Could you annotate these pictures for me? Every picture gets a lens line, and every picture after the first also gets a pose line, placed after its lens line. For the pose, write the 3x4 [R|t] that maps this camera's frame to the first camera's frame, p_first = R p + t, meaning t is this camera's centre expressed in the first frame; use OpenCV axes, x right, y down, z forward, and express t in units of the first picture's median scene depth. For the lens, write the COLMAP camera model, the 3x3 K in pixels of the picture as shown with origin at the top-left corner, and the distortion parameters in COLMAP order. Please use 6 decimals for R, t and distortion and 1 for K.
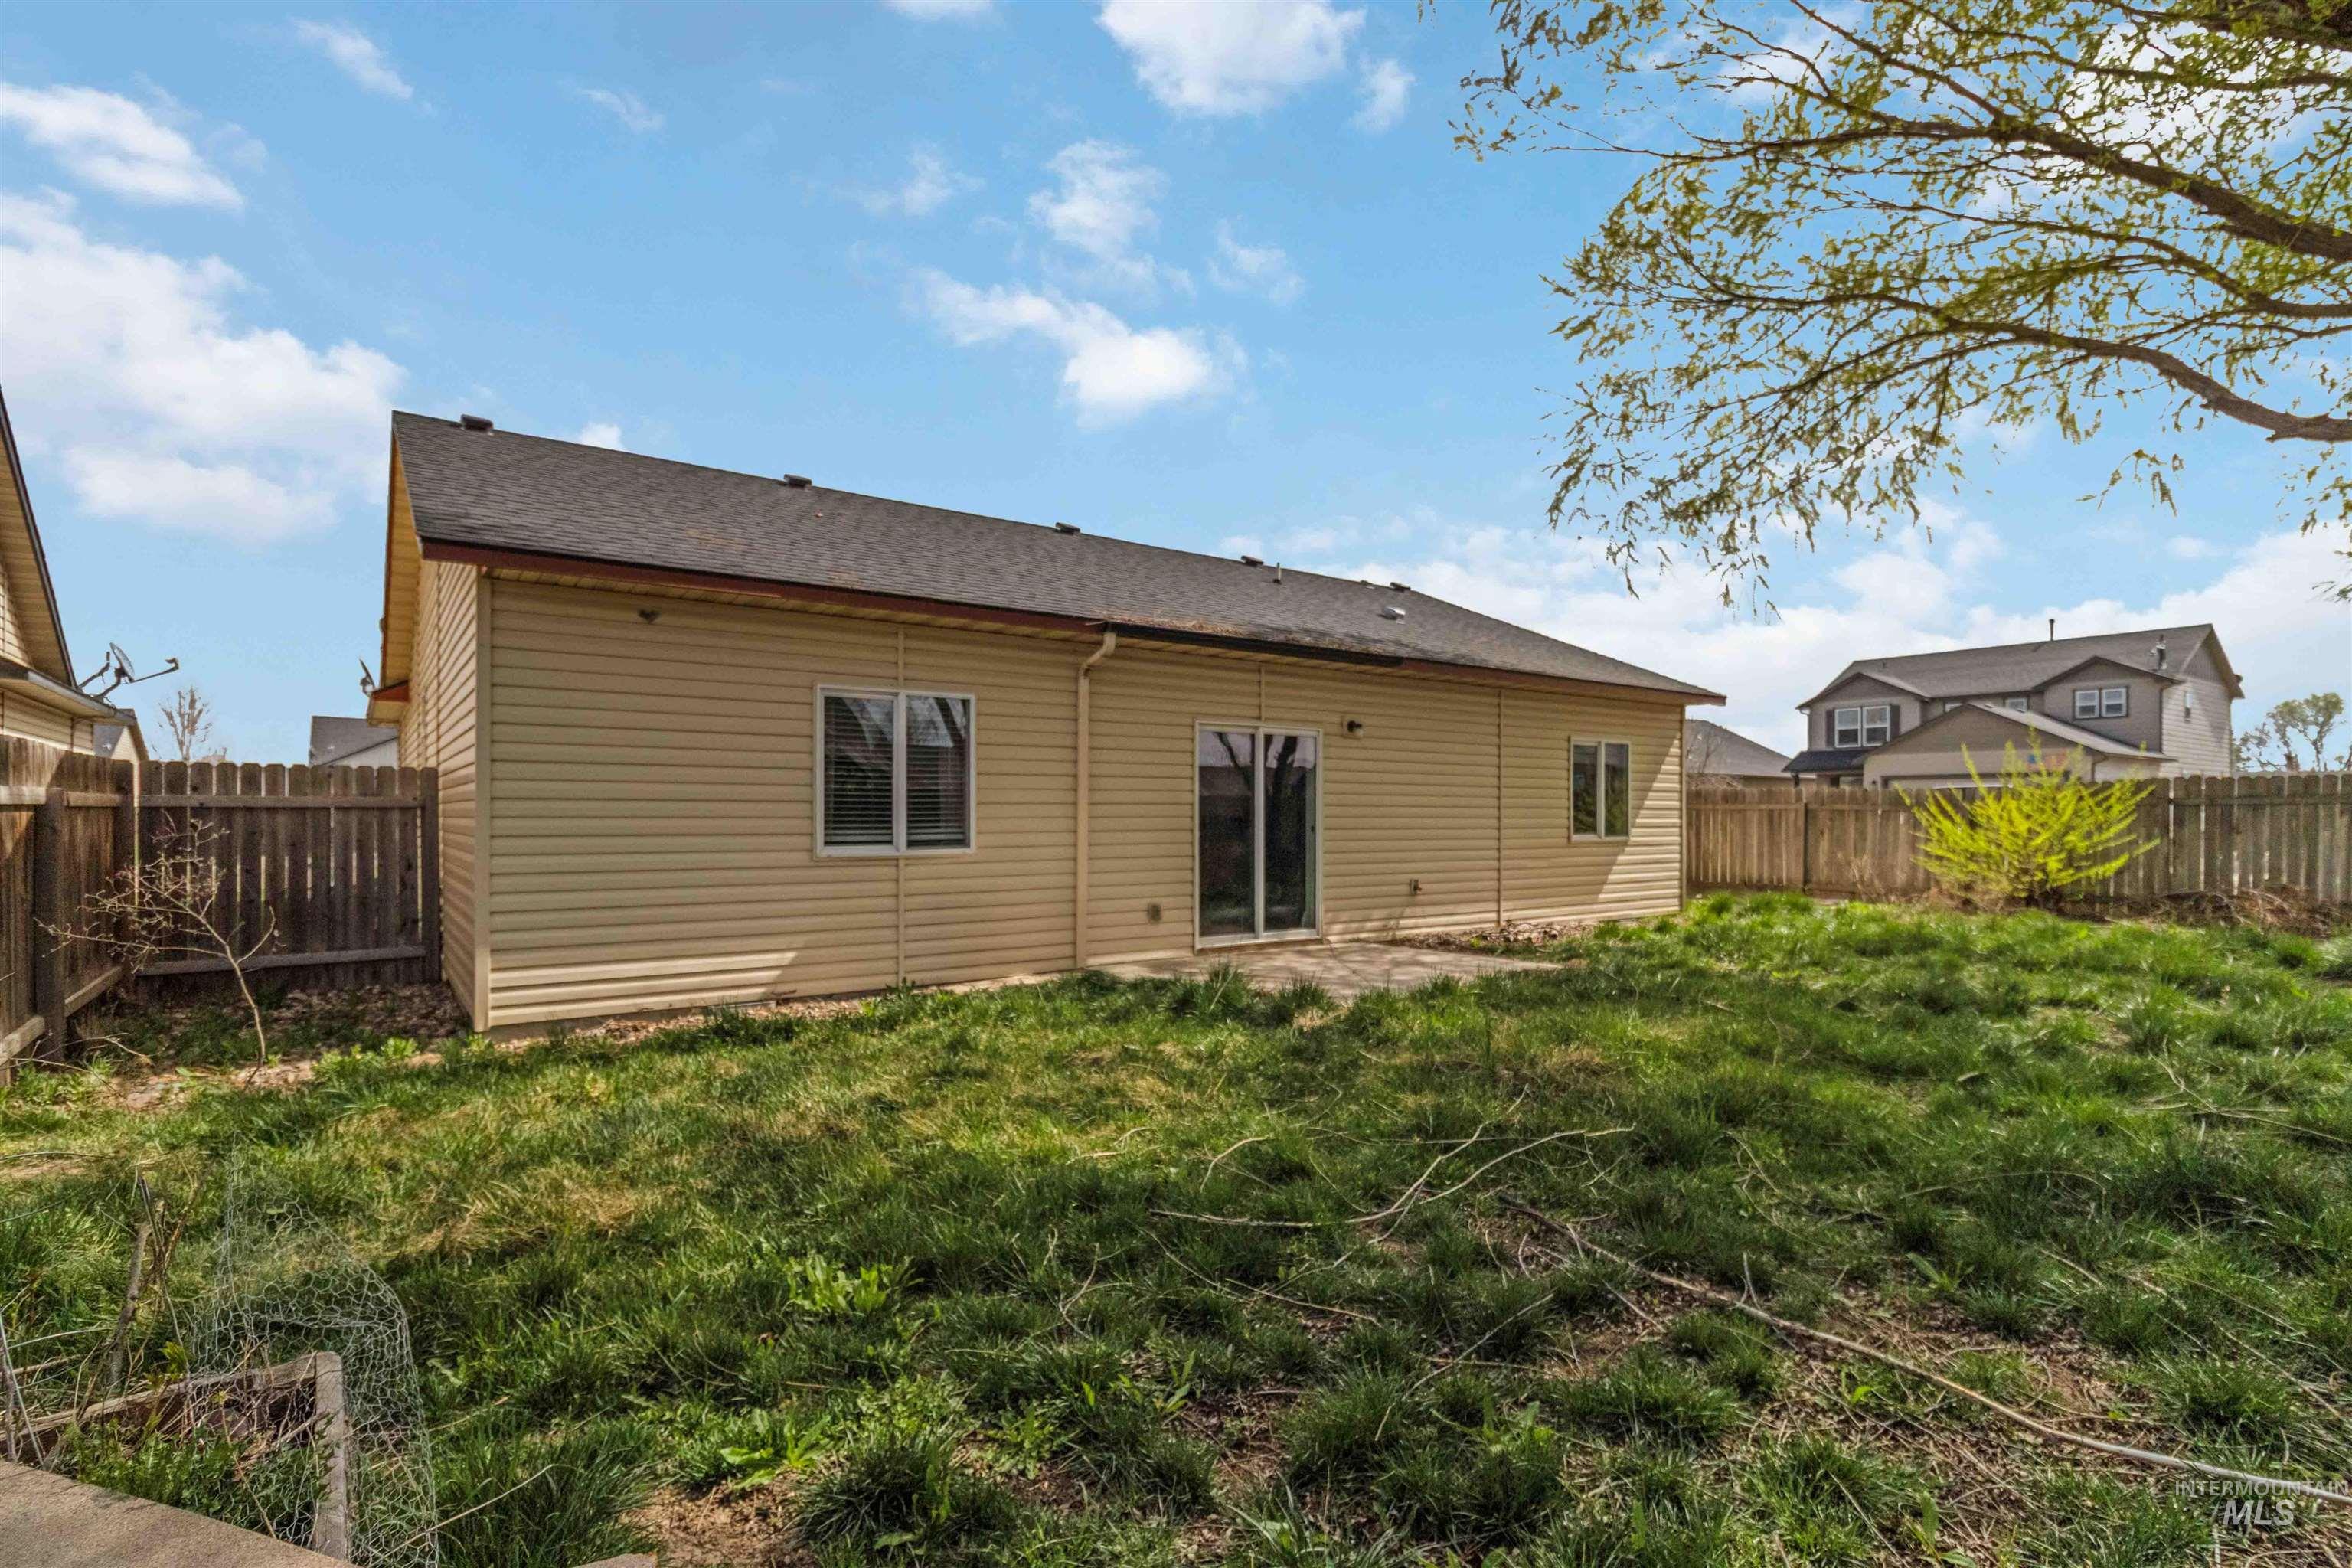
lens RADIAL K [[1190.5, 0, 1165.4], [0, 1190.5, 798.9], [0, 0, 1]] dist [0.000375, 0.001067]
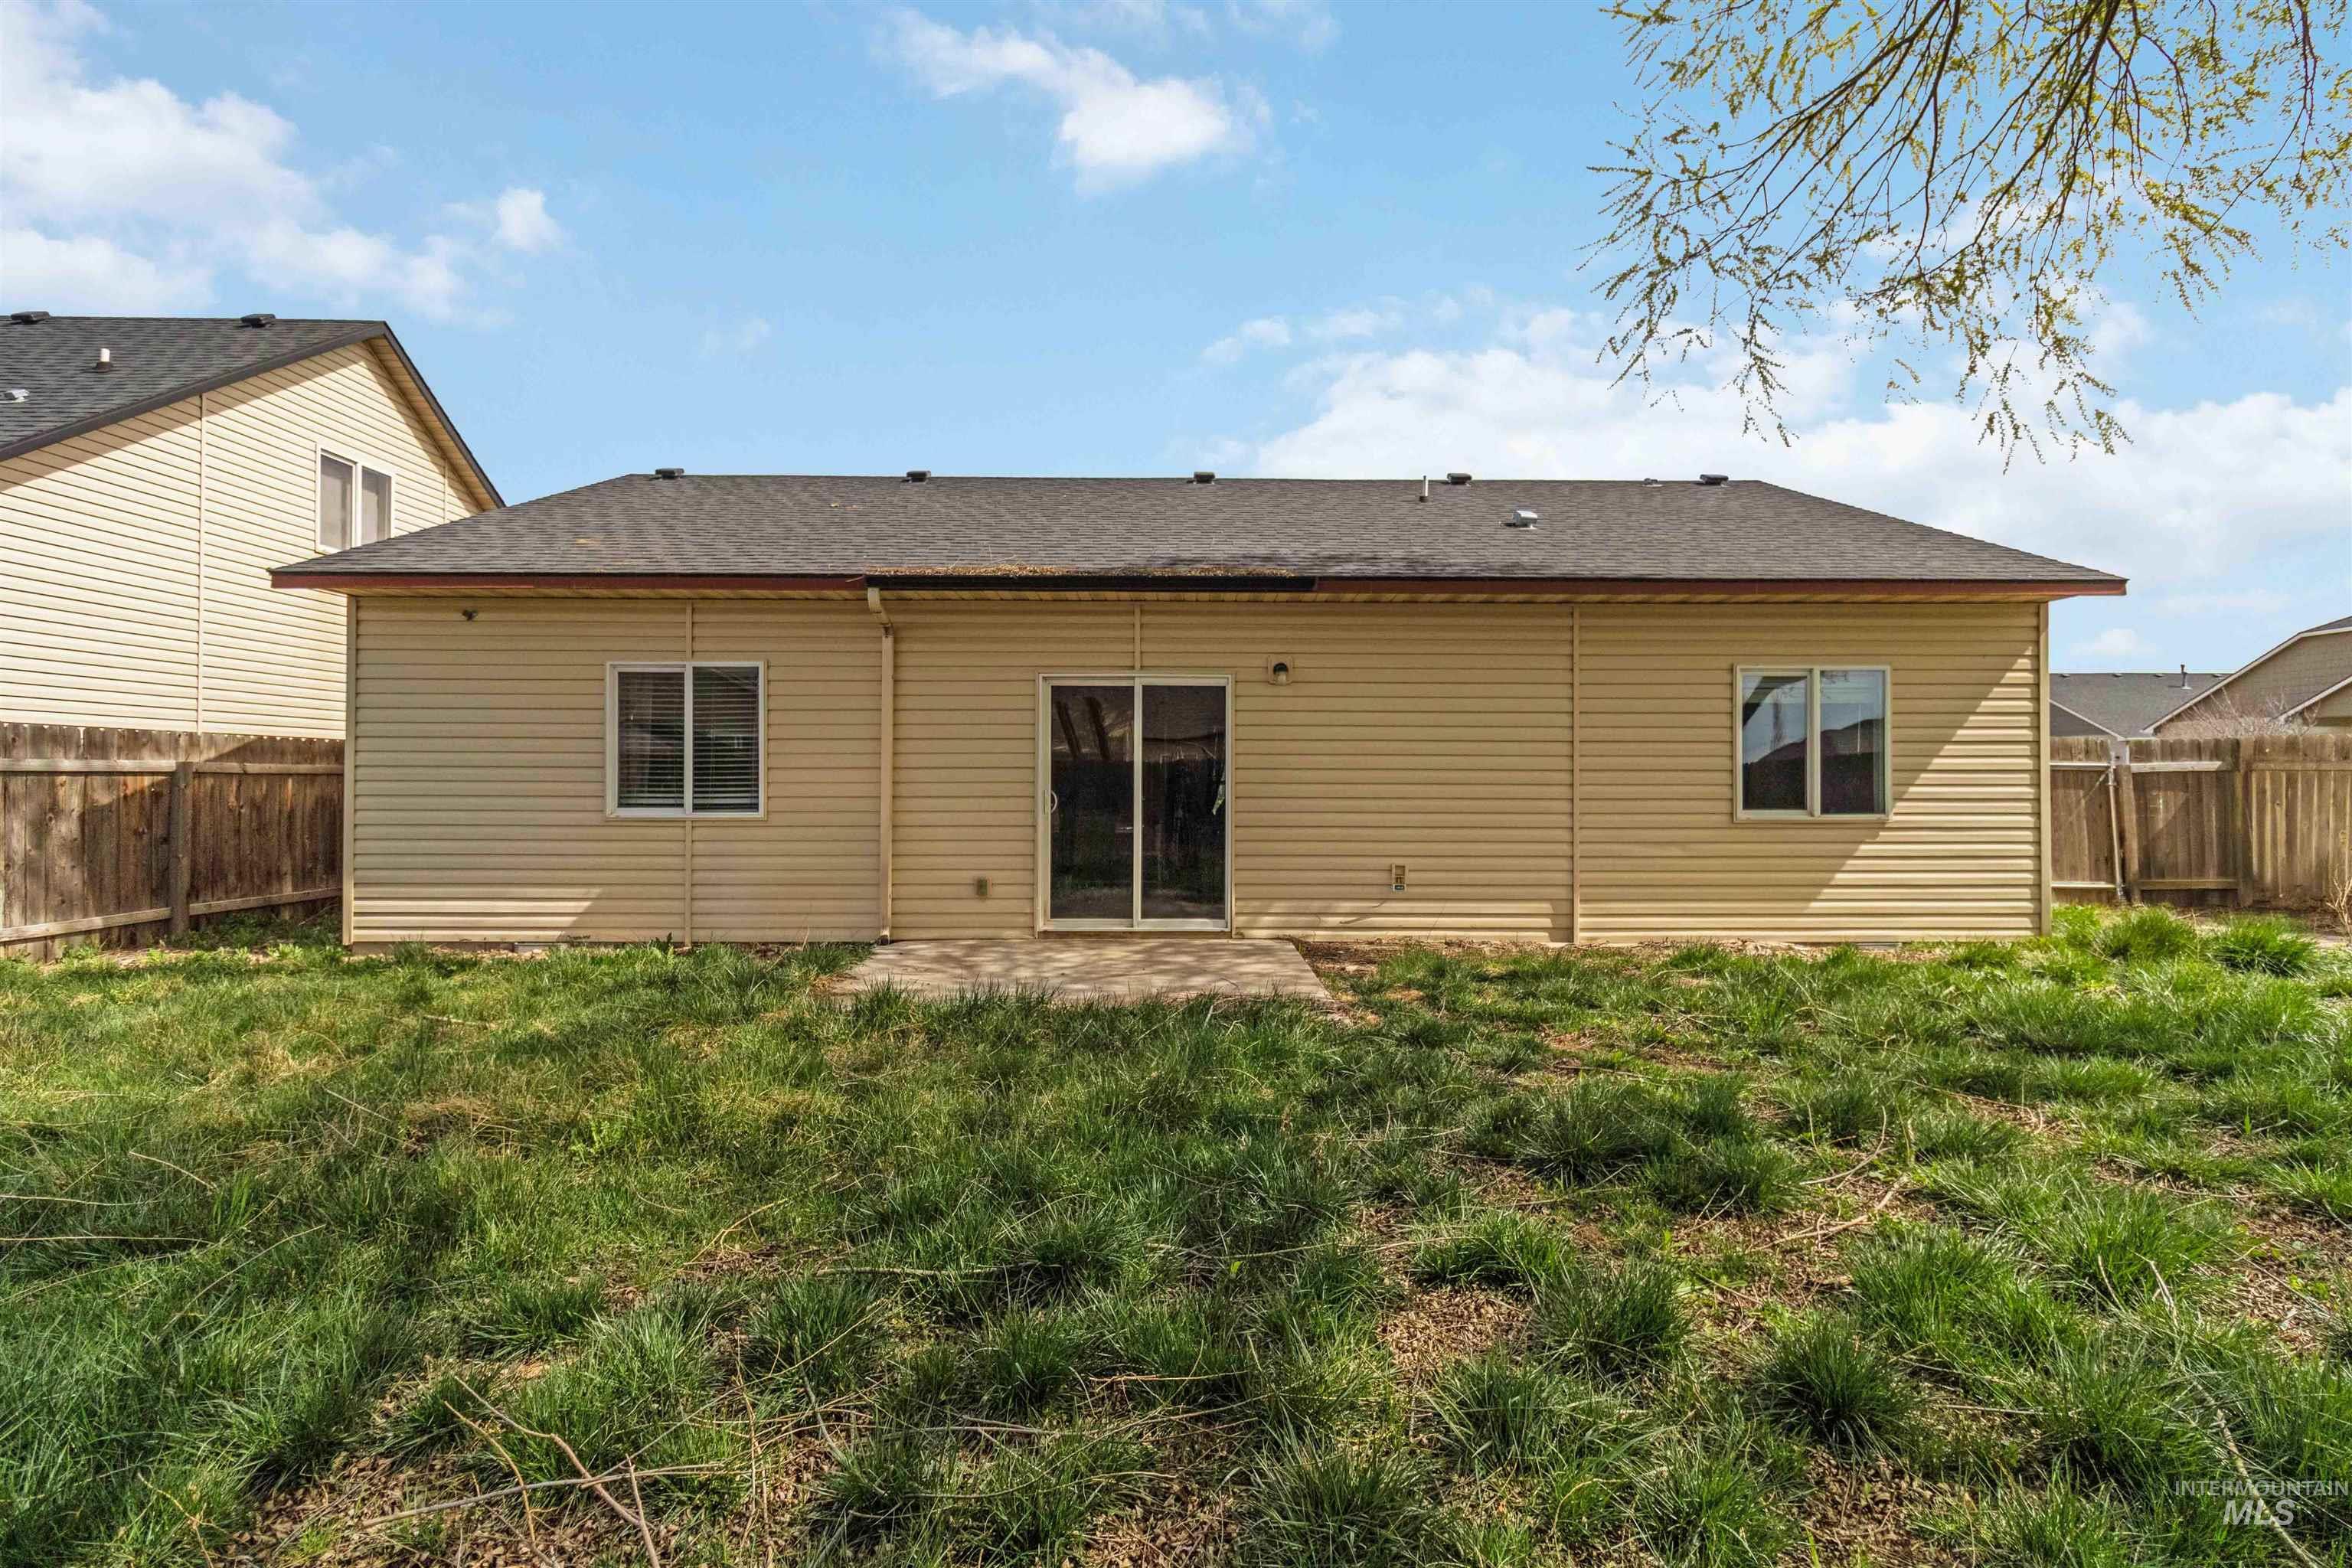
lens RADIAL K [[1116.7, 0, 1175.2], [0, 1116.7, 774.7], [0, 0, 1]] dist [-0.000211, 0.001193]
pose [[0.793990, -0.003206, -0.607923, 0.633644], [0.006230, 0.999976, 0.002864, 0.007654], [0.607899, -0.006061, 0.793991, 0.411670]]
